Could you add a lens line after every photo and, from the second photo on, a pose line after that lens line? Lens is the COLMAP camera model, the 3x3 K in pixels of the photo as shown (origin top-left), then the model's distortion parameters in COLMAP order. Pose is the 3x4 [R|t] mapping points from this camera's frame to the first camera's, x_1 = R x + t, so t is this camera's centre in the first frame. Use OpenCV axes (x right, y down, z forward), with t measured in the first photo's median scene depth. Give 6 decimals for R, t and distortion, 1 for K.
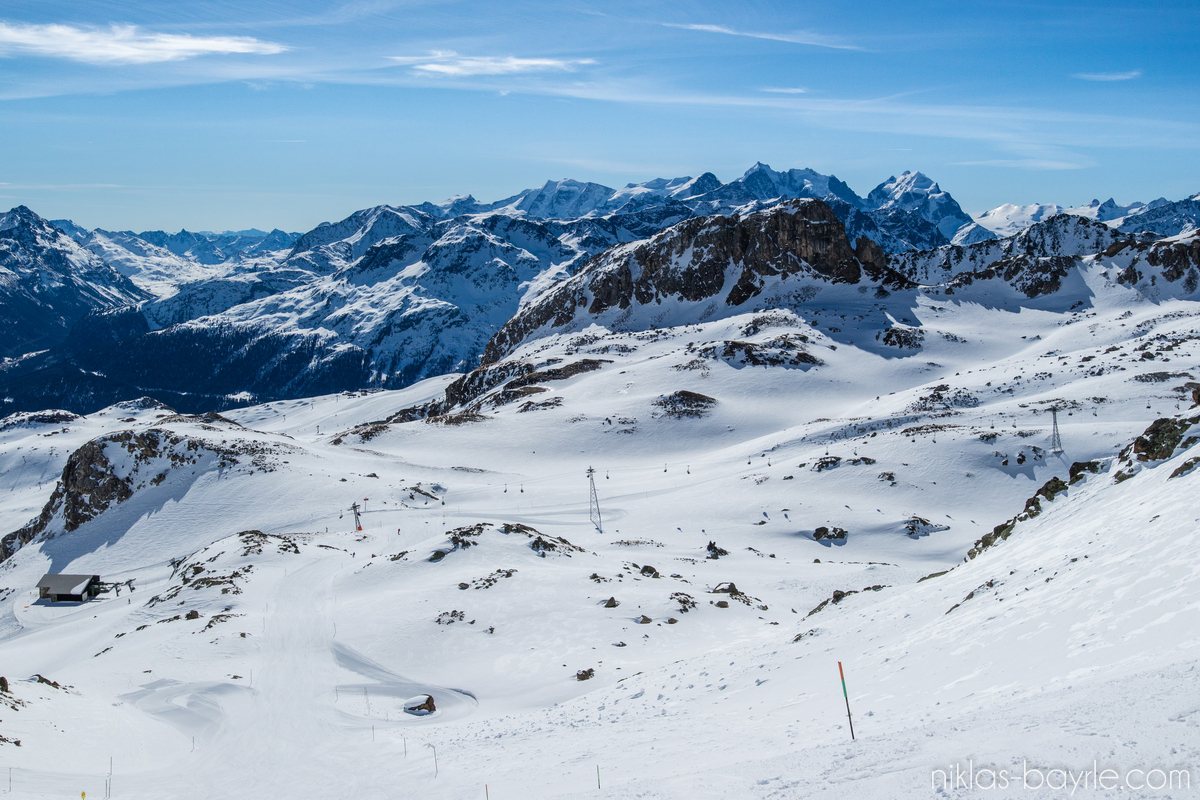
lens RADIAL K [[1176.0, 0, 590.1], [0, 1176.0, 397.3], [0, 0, 1]] dist [-0.062414, 0.000000]
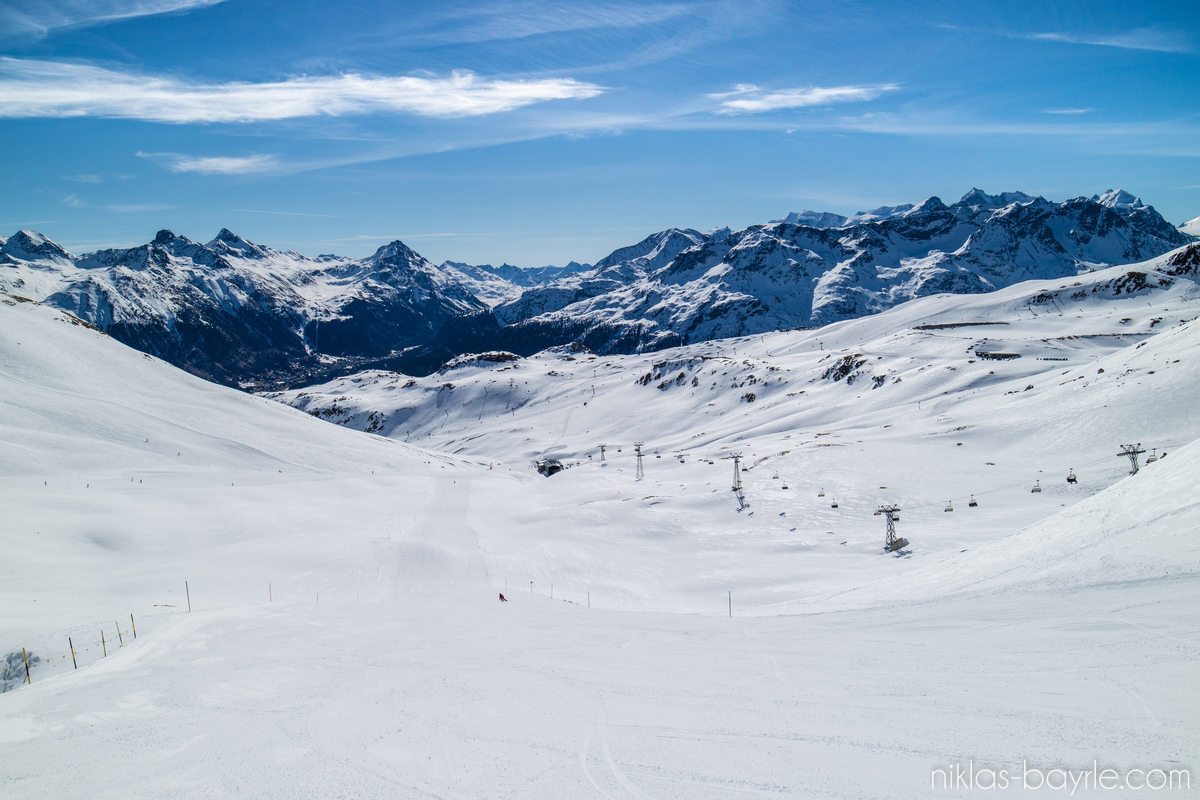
lens RADIAL K [[898.2, 0, 595.2], [0, 898.2, 396.5], [0, 0, 1]] dist [-0.033232, -0.023406]
pose [[0.974565, 0.000722, -0.224106, -0.059176], [0.000206, 0.999991, 0.004118, 0.015061], [0.224107, -0.004060, 0.974556, 0.068579]]
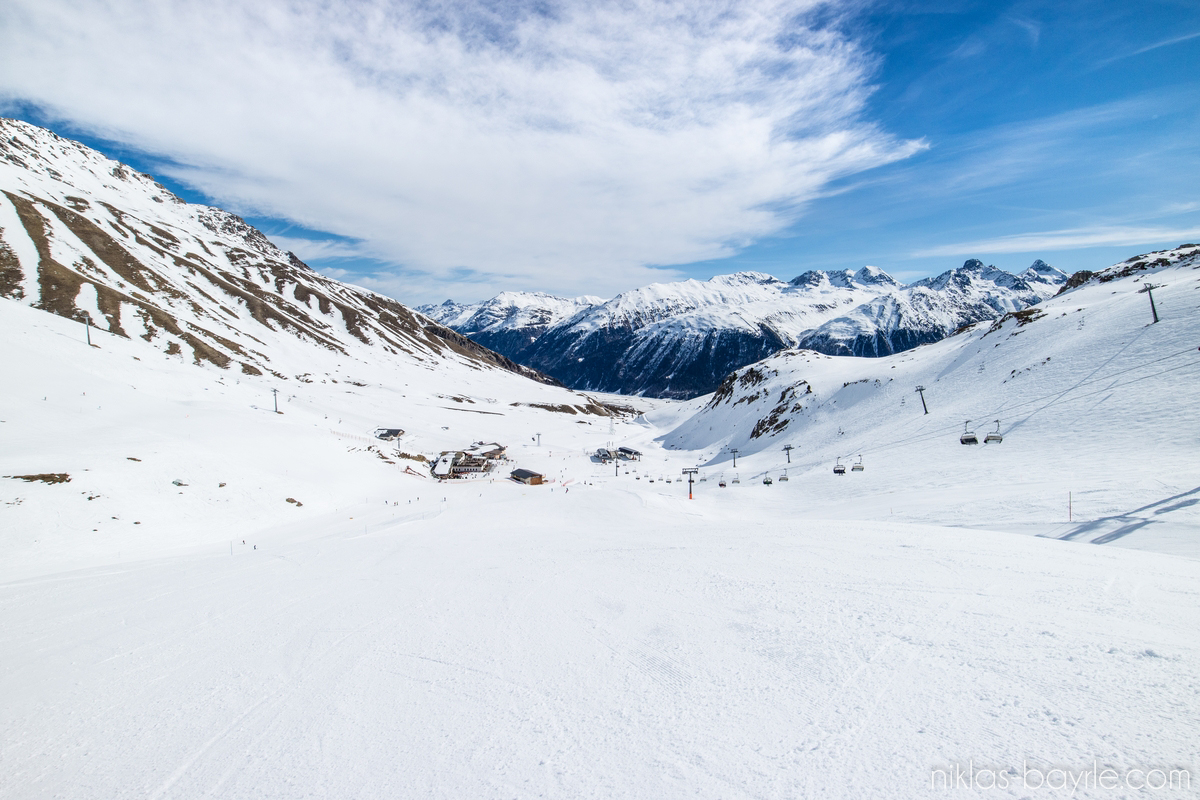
lens RADIAL K [[599.5, 0, 597.3], [0, 599.5, 405.1], [0, 0, 1]] dist [-0.003908, -0.001735]
pose [[0.288571, 0.119350, -0.949991, -0.117884], [-0.124028, 0.988500, 0.086513, 0.019863], [0.949391, 0.092860, 0.300056, 0.246335]]
